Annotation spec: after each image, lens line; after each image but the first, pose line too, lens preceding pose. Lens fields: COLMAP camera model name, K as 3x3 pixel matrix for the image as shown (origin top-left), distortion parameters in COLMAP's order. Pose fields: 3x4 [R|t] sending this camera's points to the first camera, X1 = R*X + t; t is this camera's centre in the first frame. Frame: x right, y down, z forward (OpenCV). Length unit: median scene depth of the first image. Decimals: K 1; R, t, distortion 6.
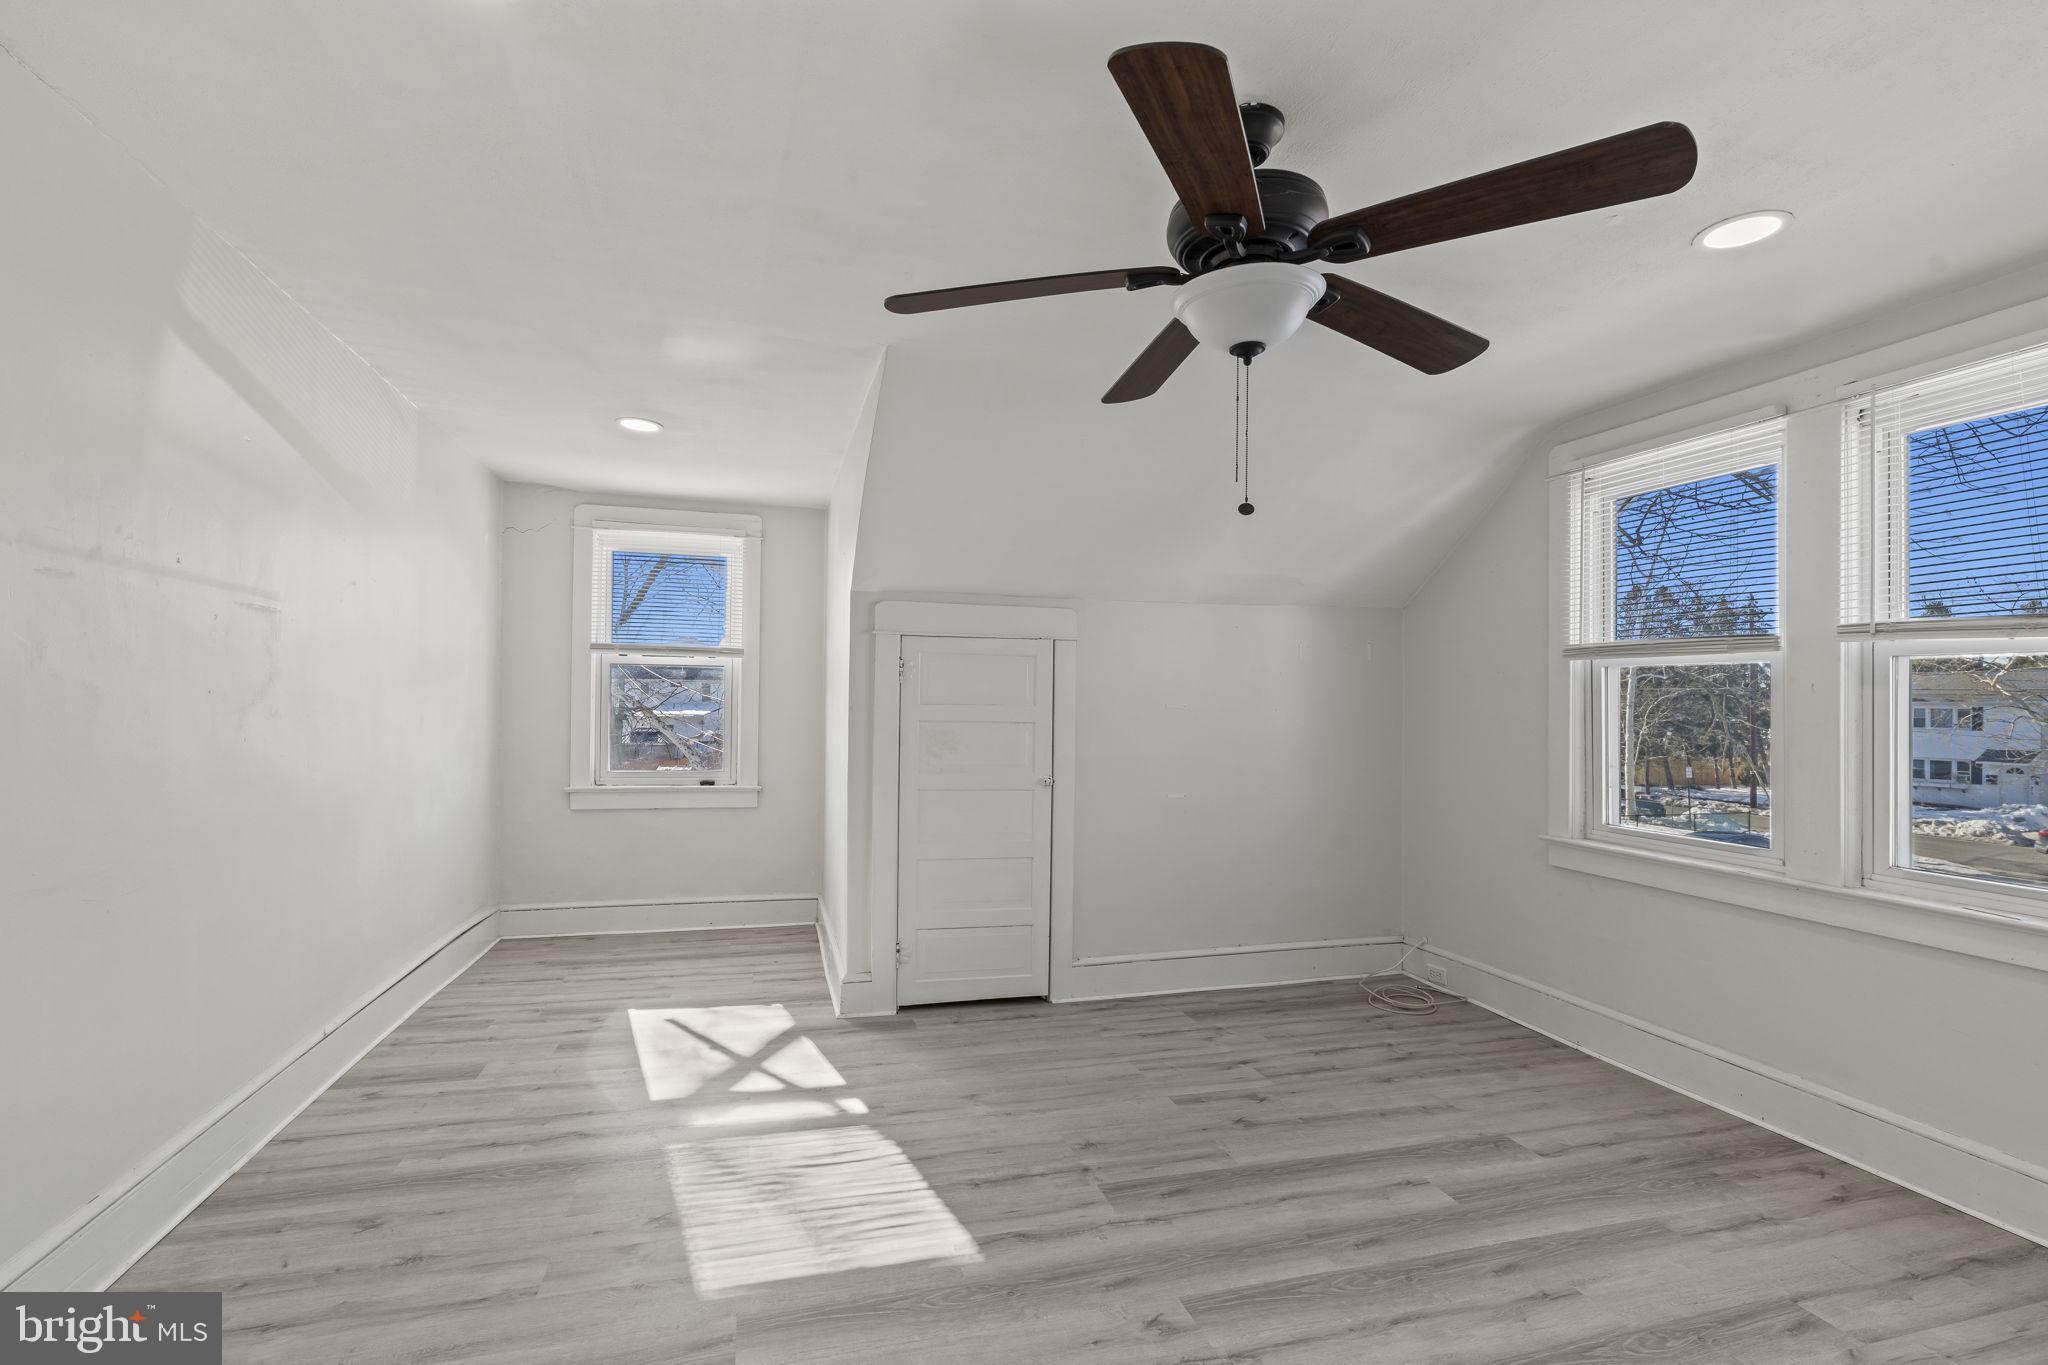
lens RADIAL K [[896.6, 0, 1012.9], [0, 896.6, 694.1], [0, 0, 1]] dist [-0.000886, -0.000055]
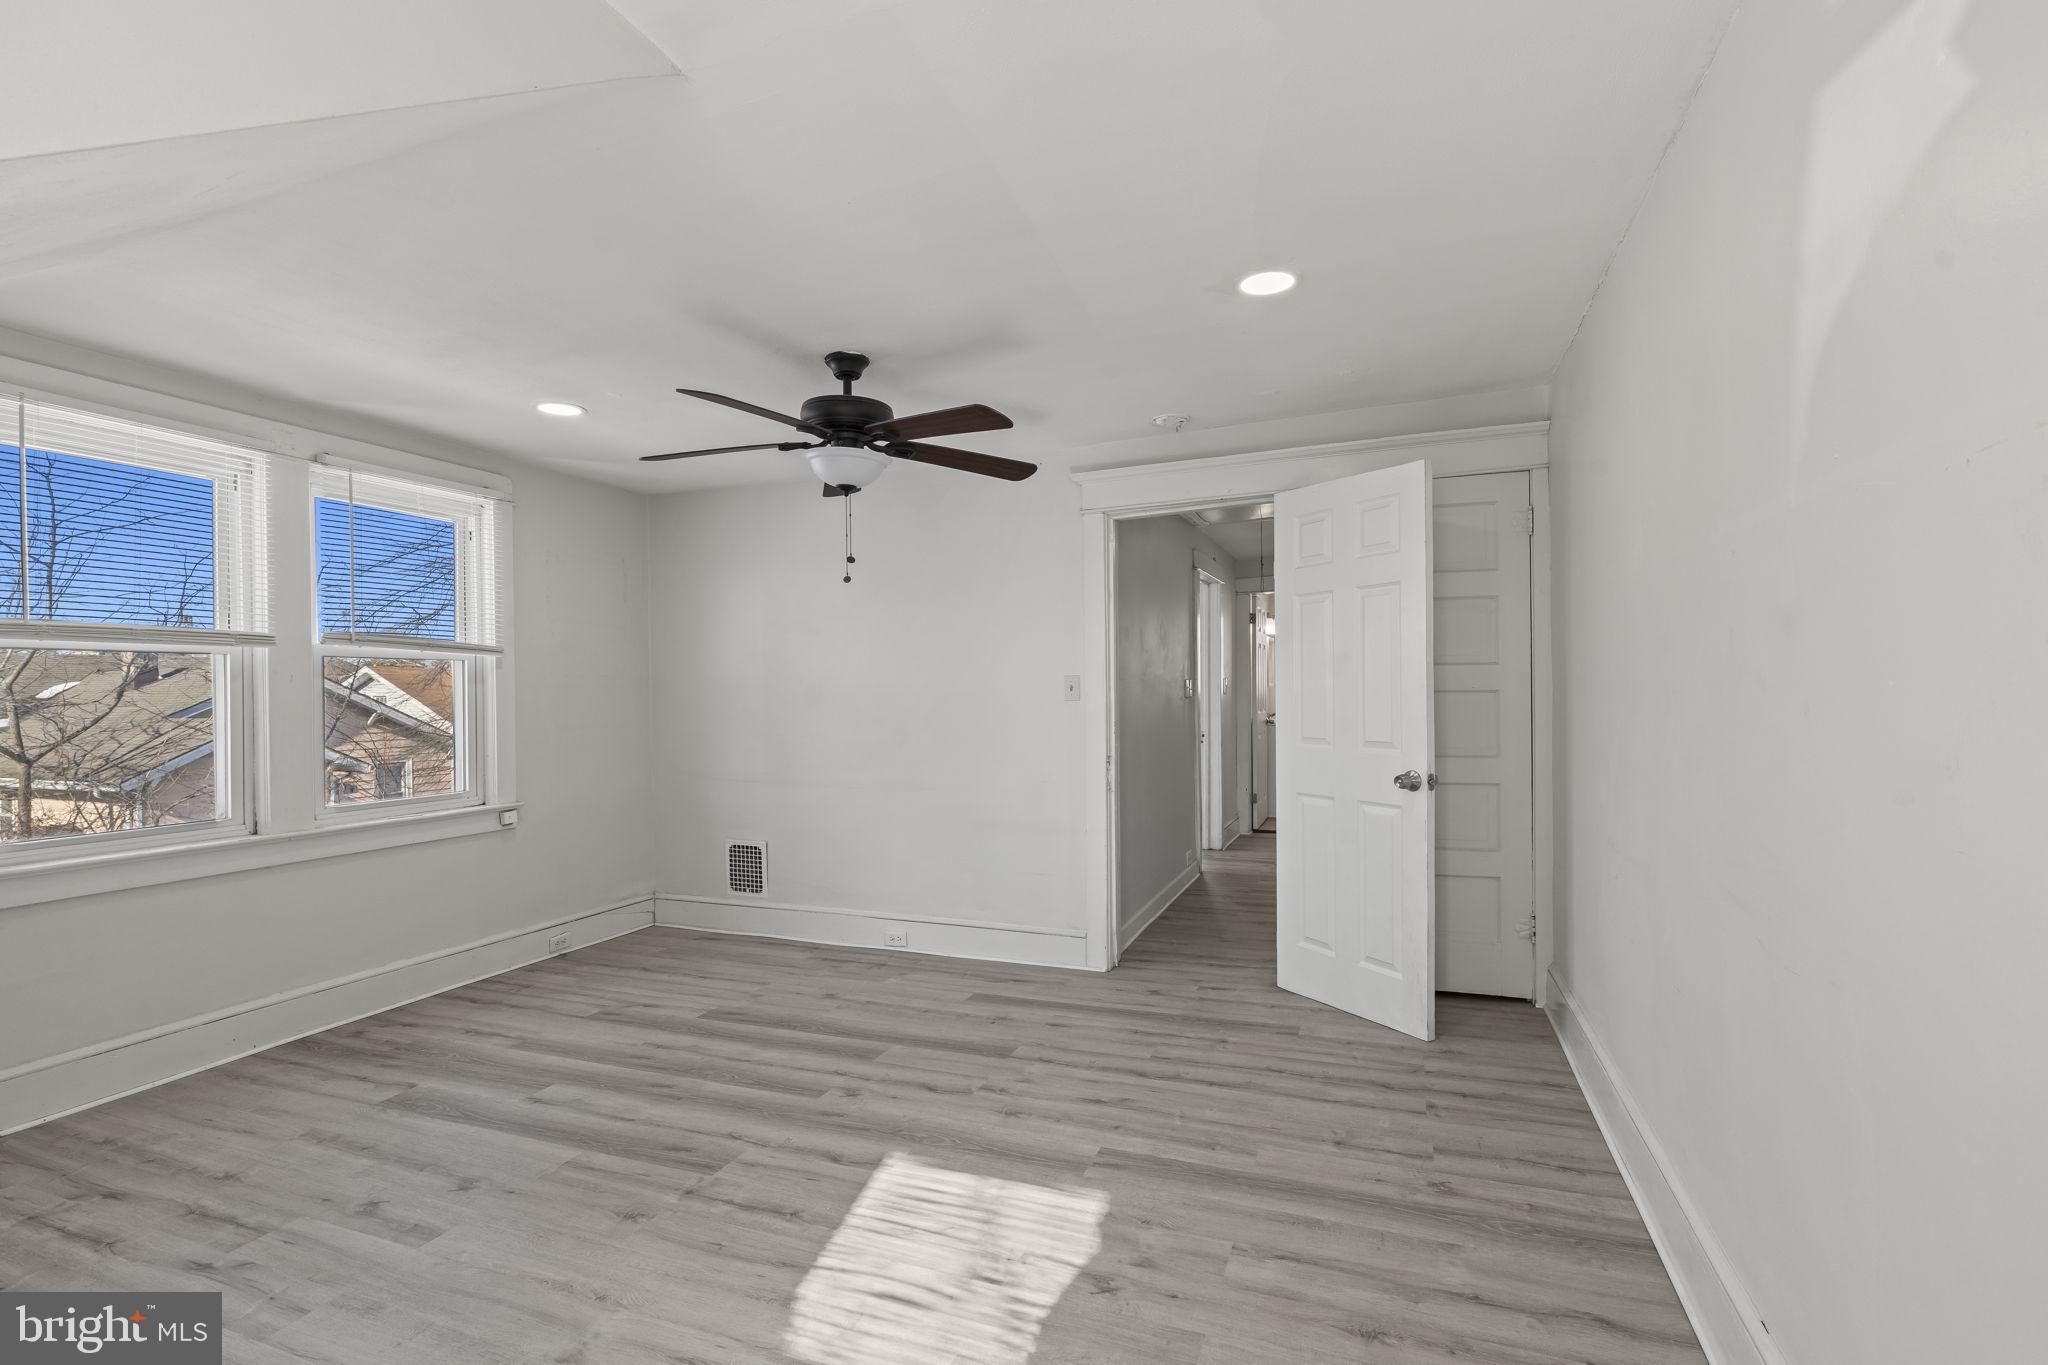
lens RADIAL K [[896.6, 0, 1012.9], [0, 896.6, 694.1], [0, 0, 1]] dist [-0.000886, -0.000055]
pose [[-0.774486, -0.007721, 0.632544, -0.763428], [-0.004170, 0.999966, 0.007100, 0.011718], [-0.632577, 0.002862, -0.774492, 1.520480]]
